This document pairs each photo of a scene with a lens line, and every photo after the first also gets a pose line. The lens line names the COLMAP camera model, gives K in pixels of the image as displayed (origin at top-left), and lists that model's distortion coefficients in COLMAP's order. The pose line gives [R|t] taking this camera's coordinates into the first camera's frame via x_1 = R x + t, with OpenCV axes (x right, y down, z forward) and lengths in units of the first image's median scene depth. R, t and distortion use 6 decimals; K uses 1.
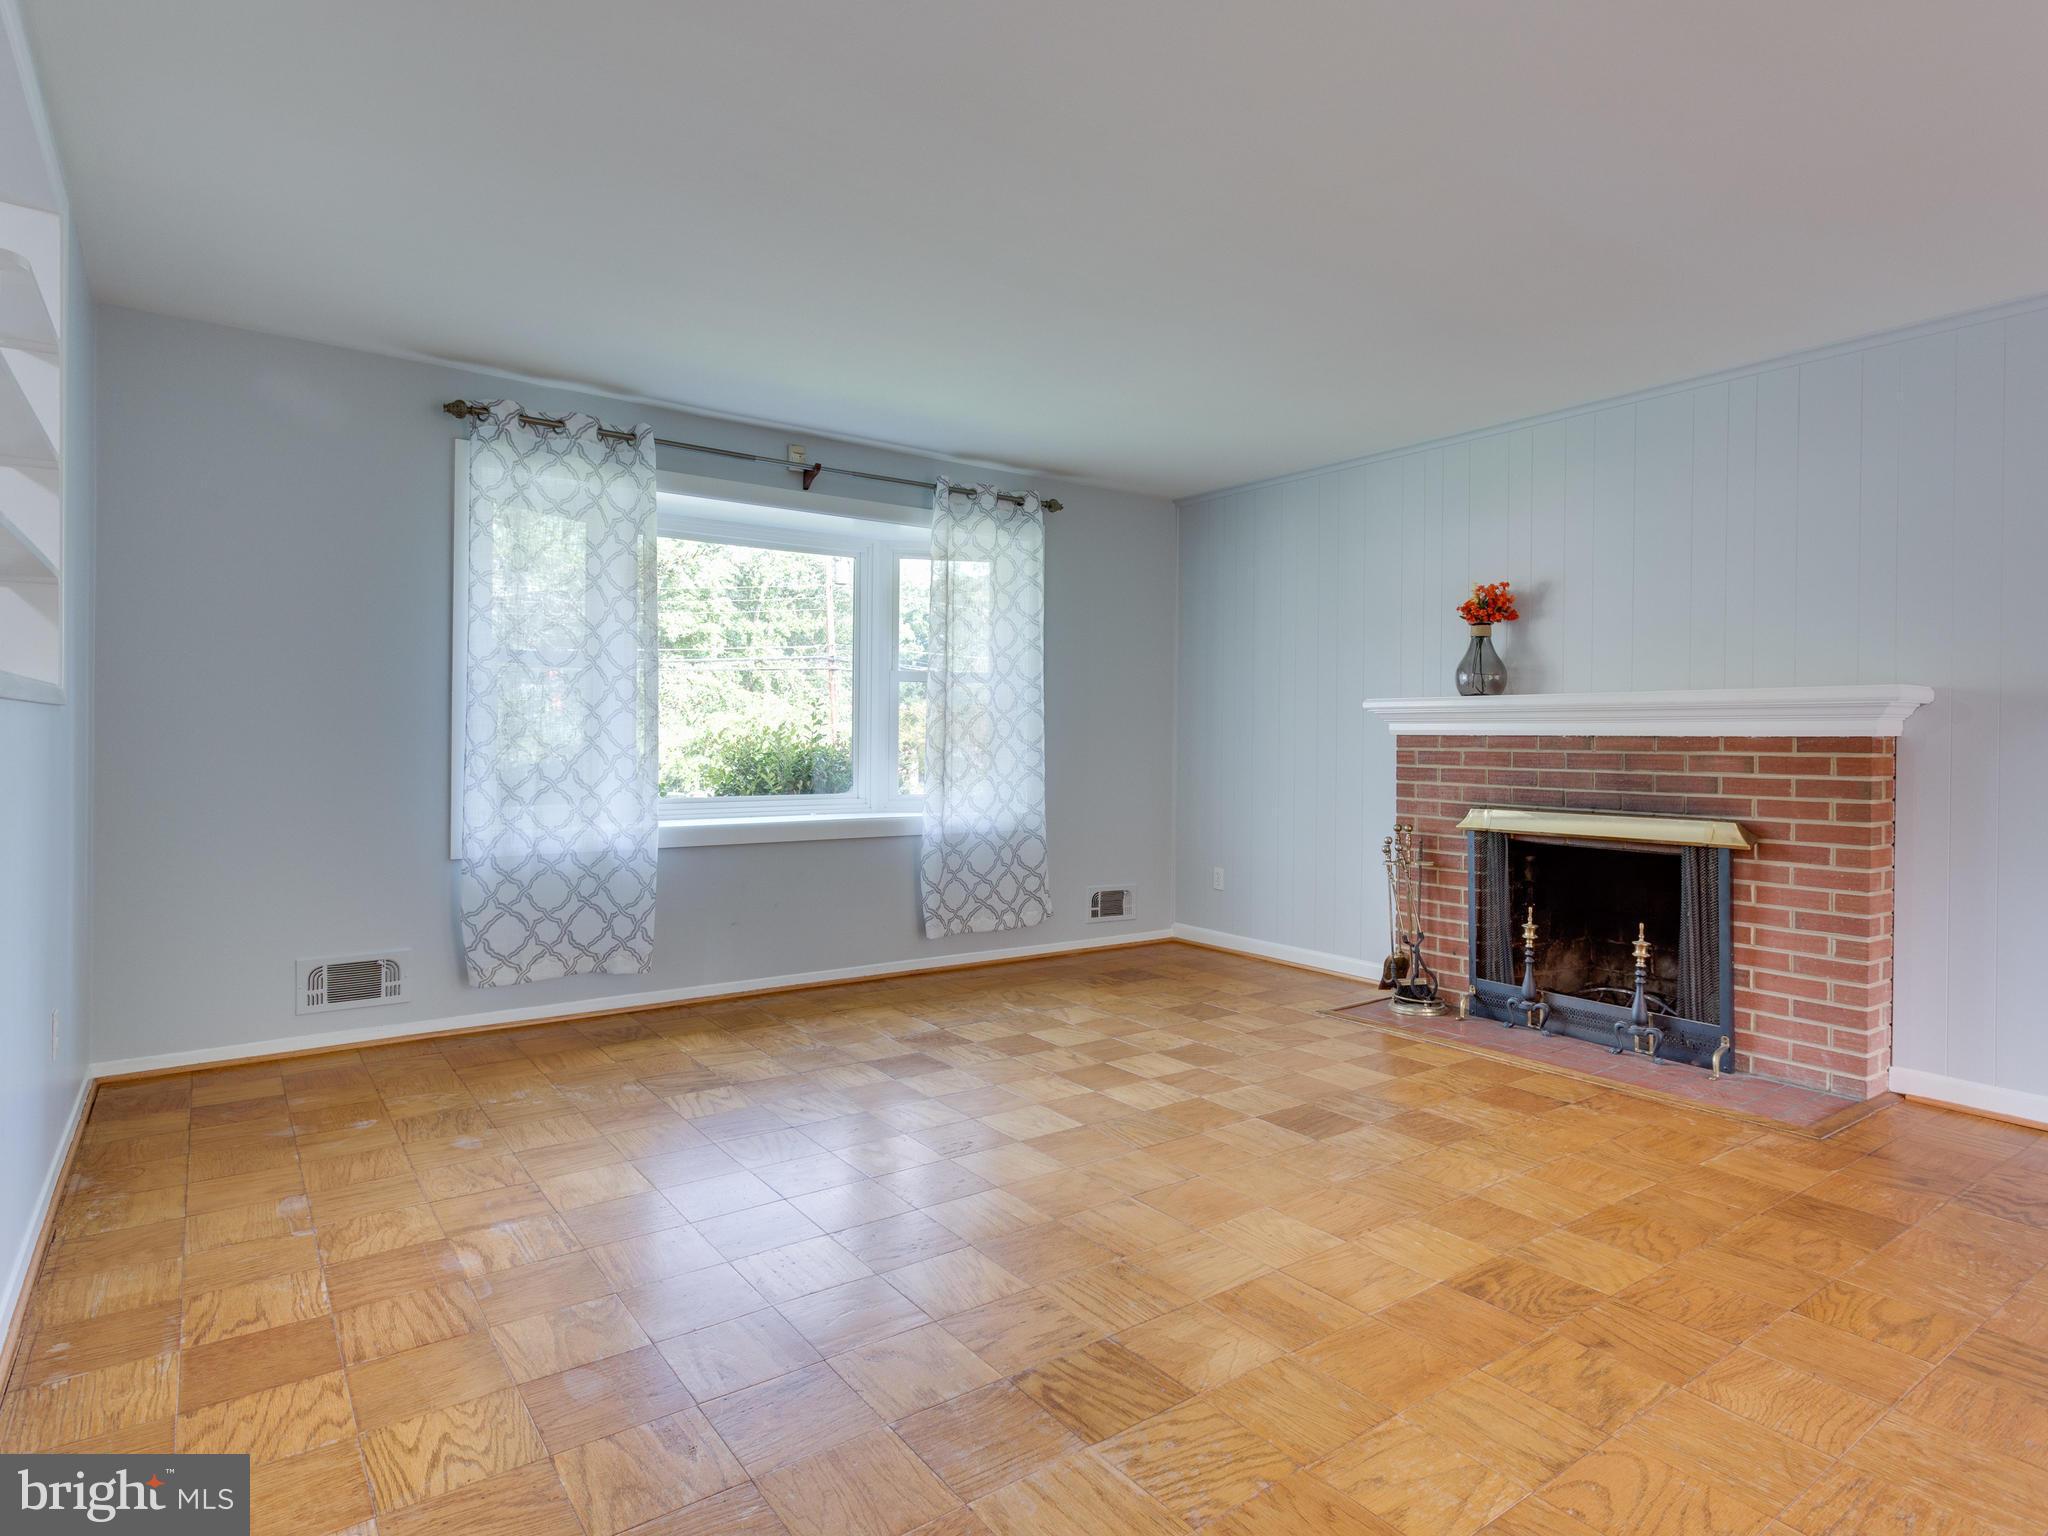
lens RADIAL K [[1103.8, 0, 1026.9], [0, 1103.8, 746.8], [0, 0, 1]] dist [0.001193, 0.002004]
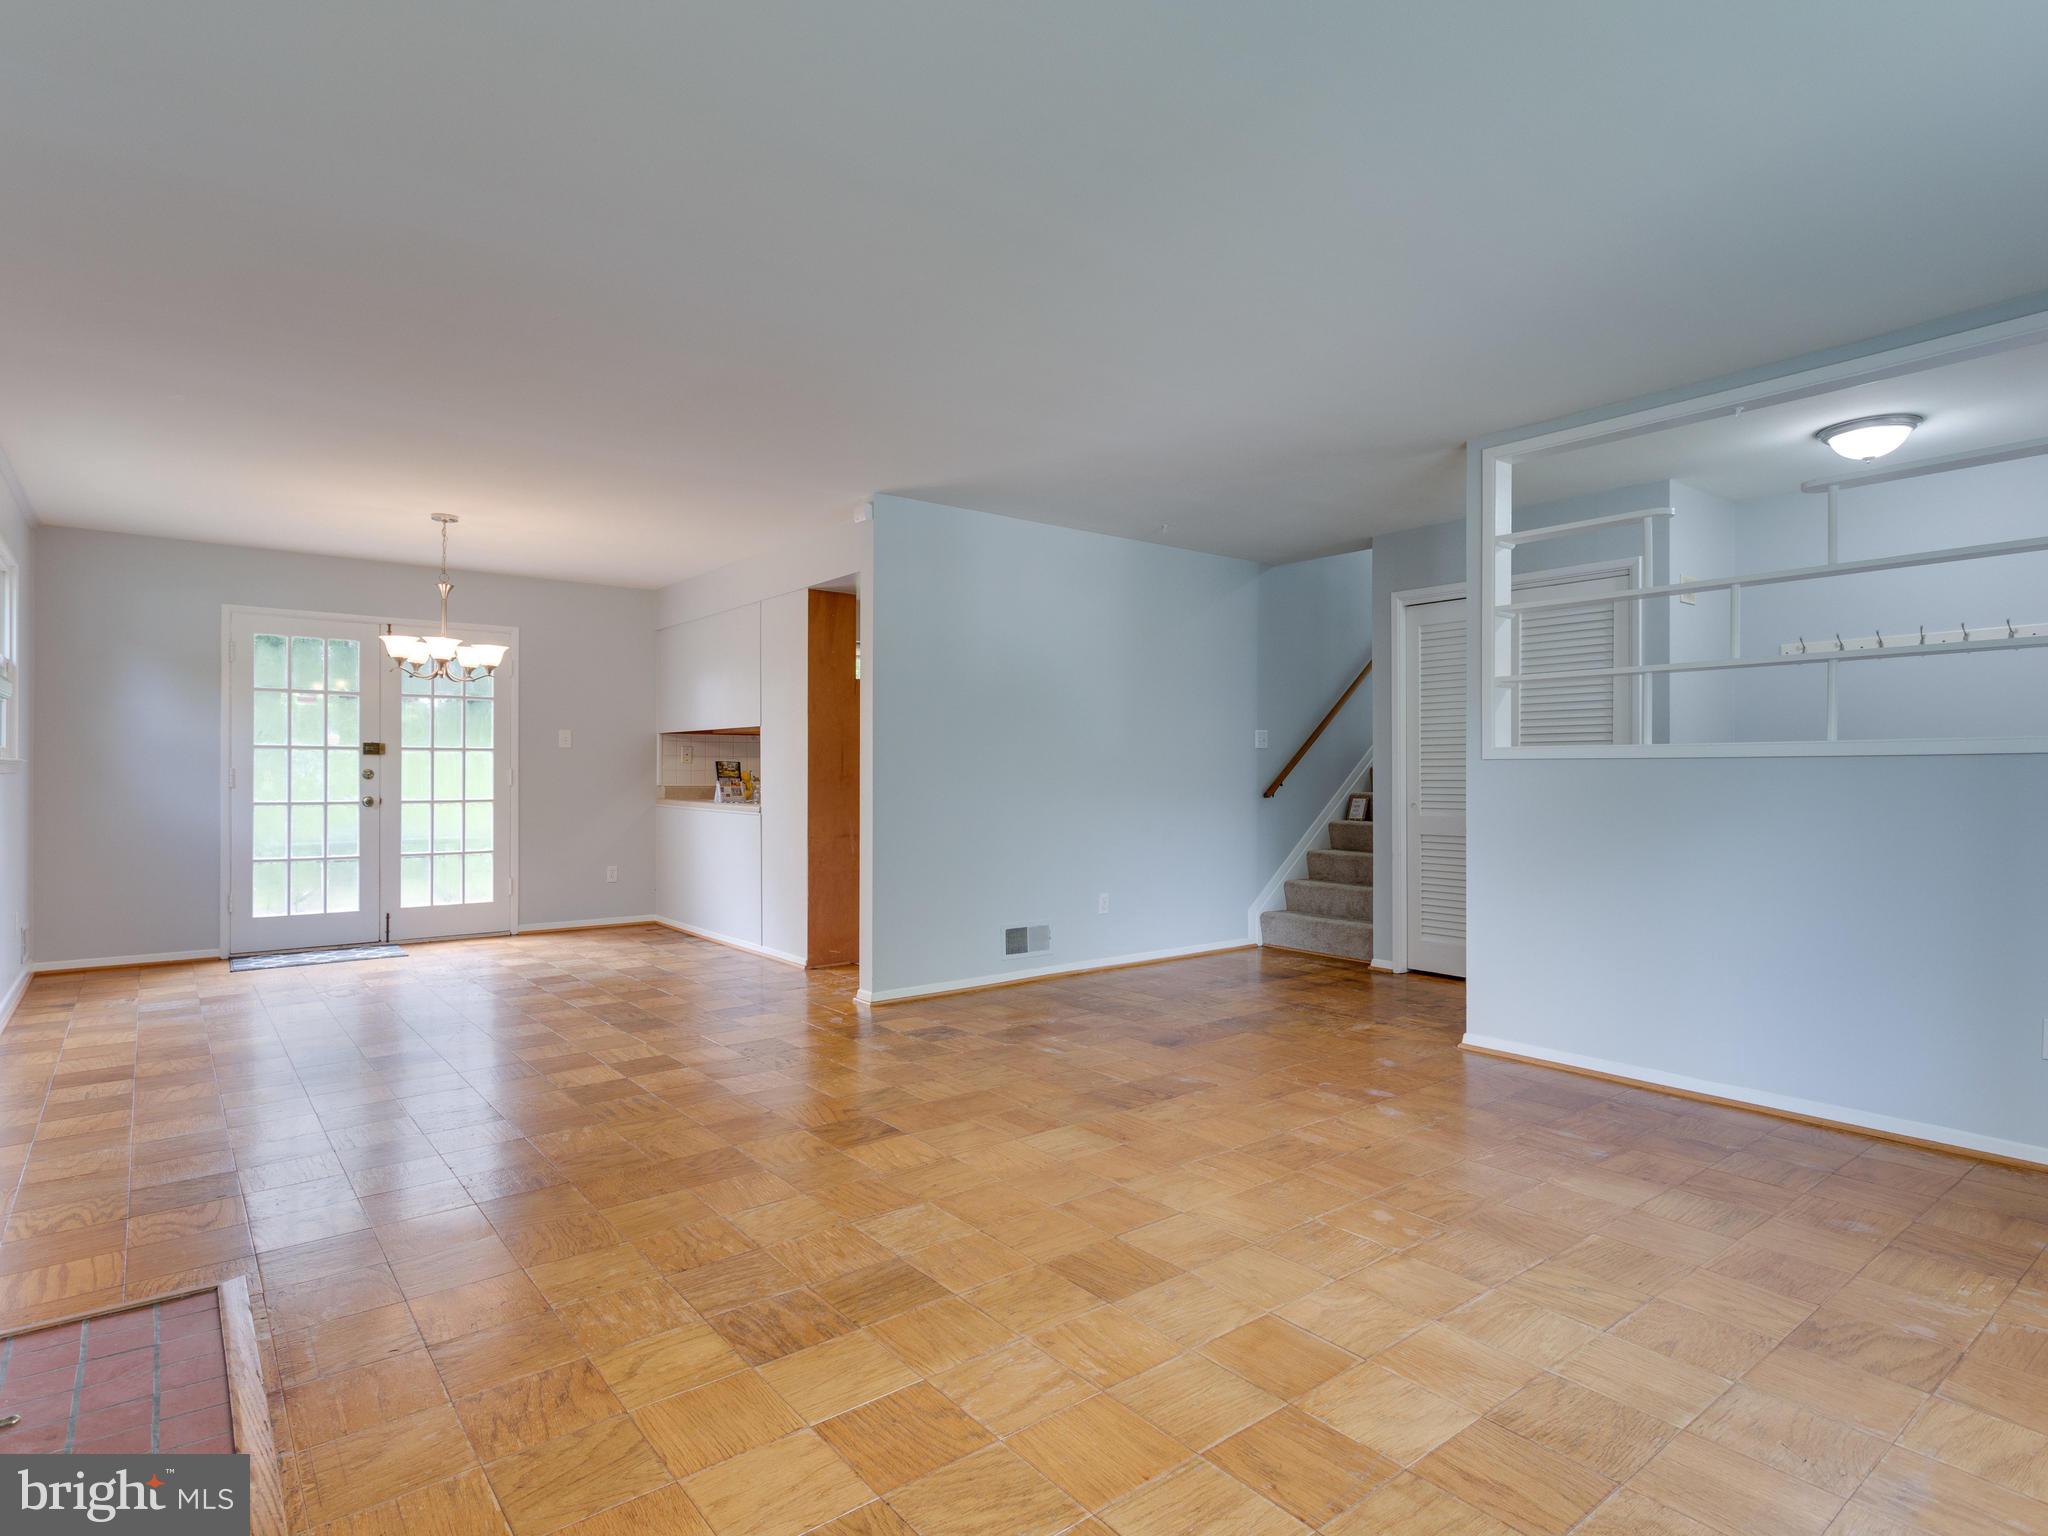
lens RADIAL K [[1109.1, 0, 1014.1], [0, 1109.1, 771.7], [0, 0, 1]] dist [0.002388, 0.001761]
pose [[-0.999426, -0.009729, -0.032455, 0.155590], [-0.009962, 0.999926, 0.007040, -0.008964], [0.032384, 0.007359, -0.999448, 1.366997]]
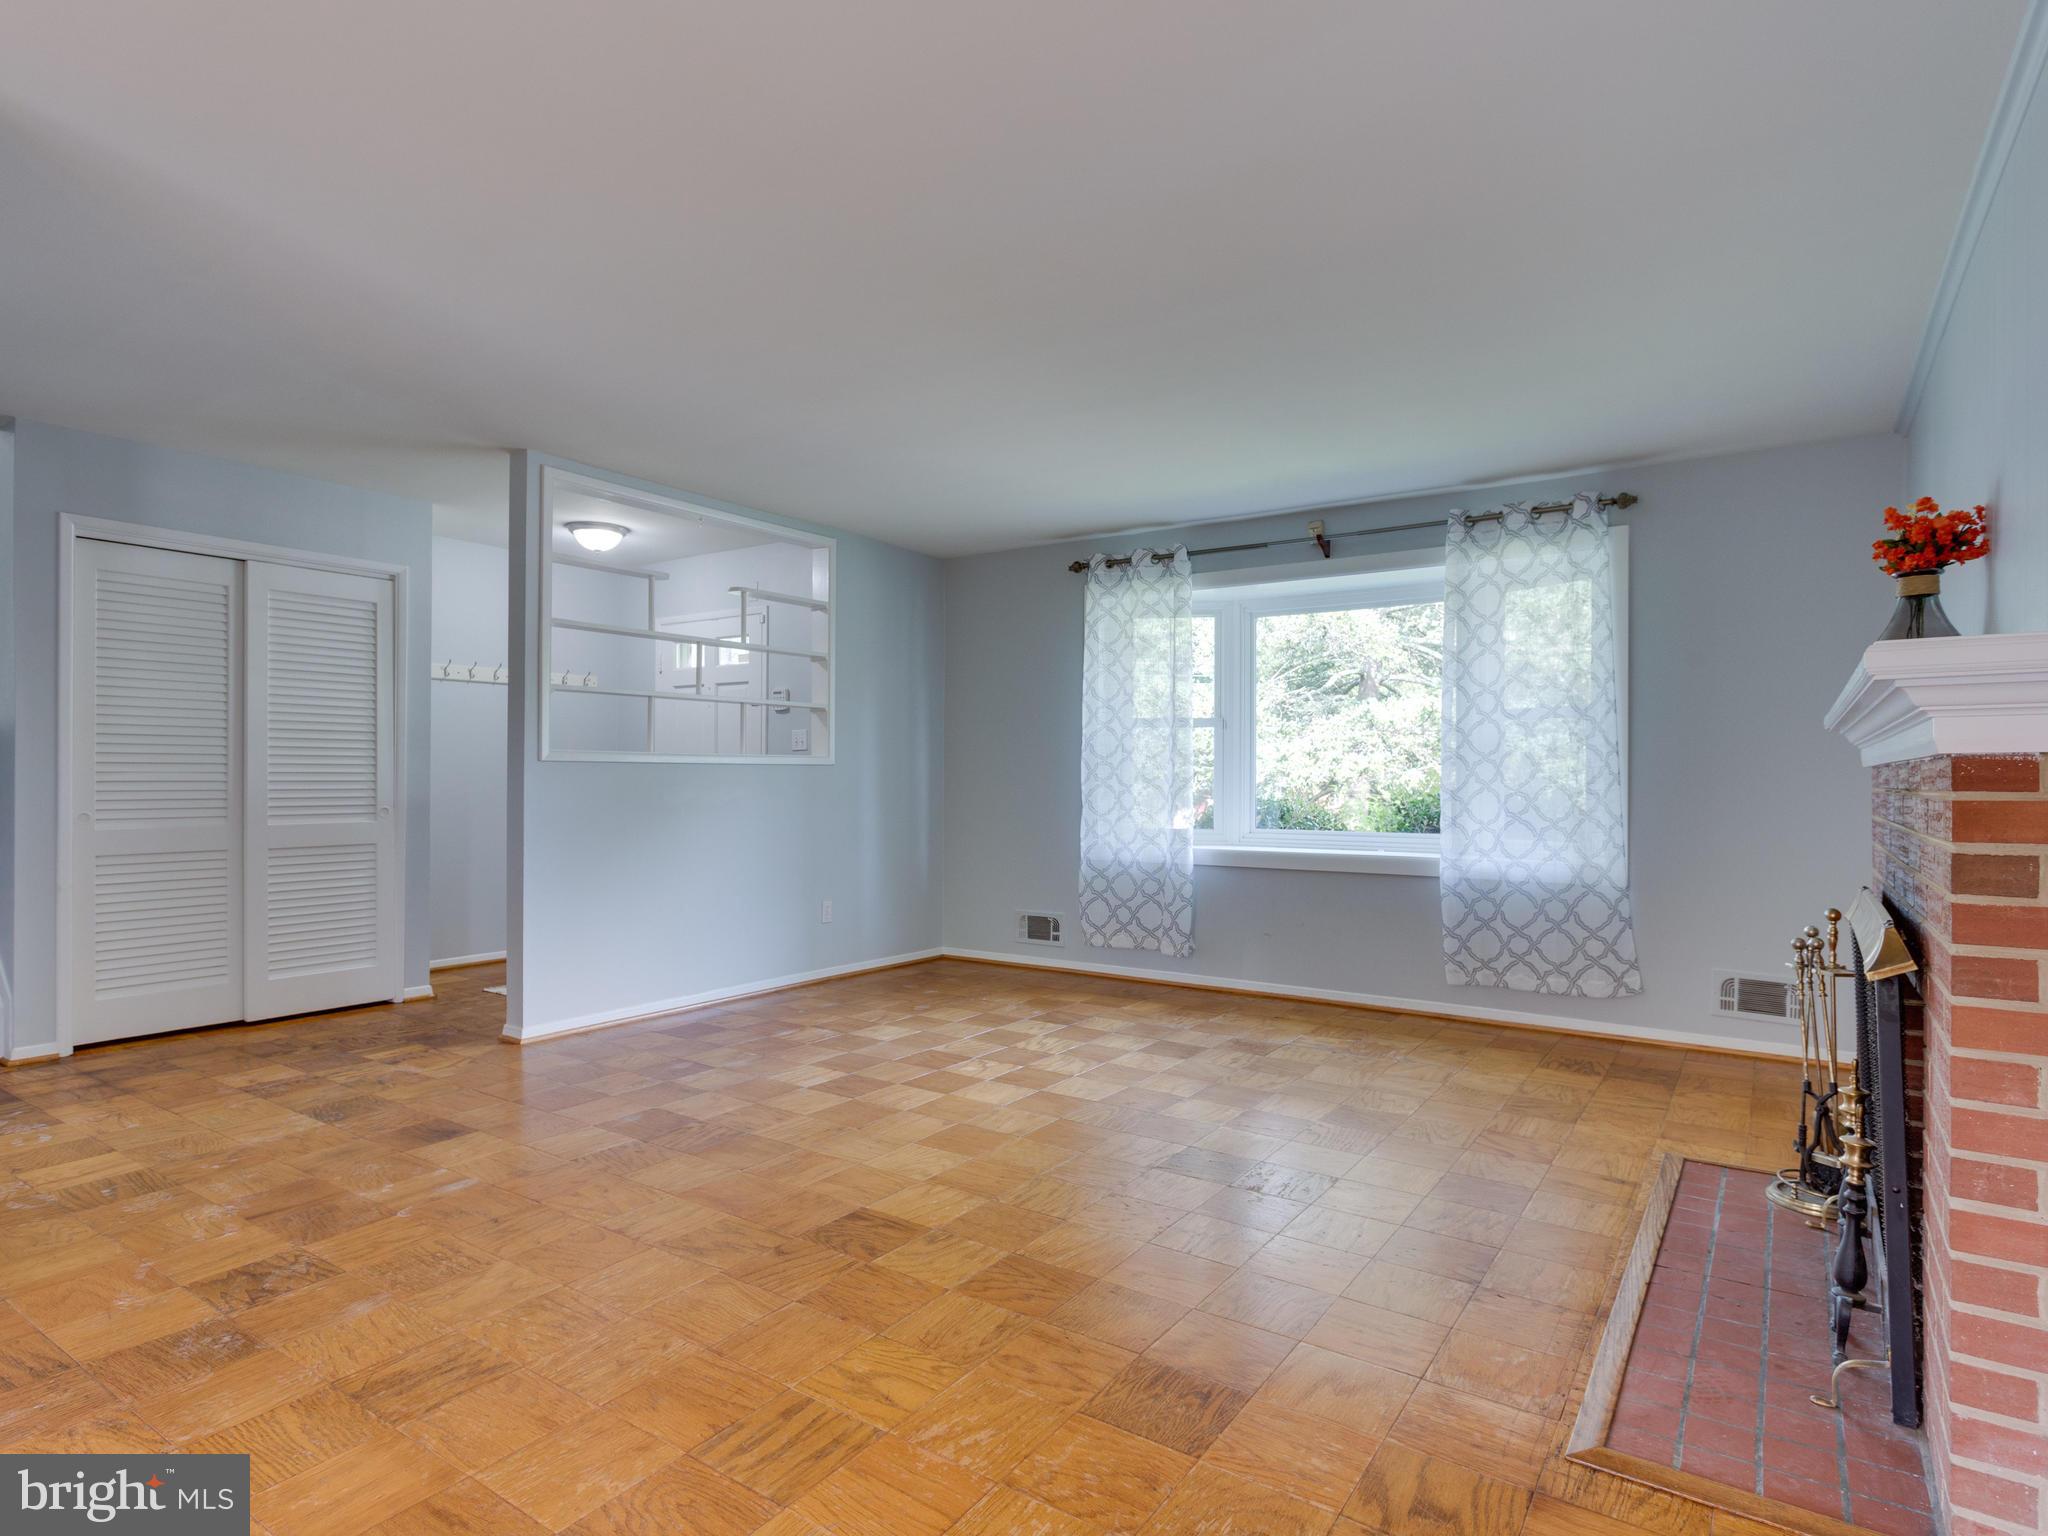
lens RADIAL K [[1097.1, 0, 1057.6], [0, 1097.1, 780.5], [0, 0, 1]] dist [-0.012098, 0.001177]
pose [[0.358030, -0.006863, -0.933685, 0.877576], [-0.008609, 0.999906, -0.010651, 0.009074], [0.933670, 0.011851, 0.357938, 0.414626]]
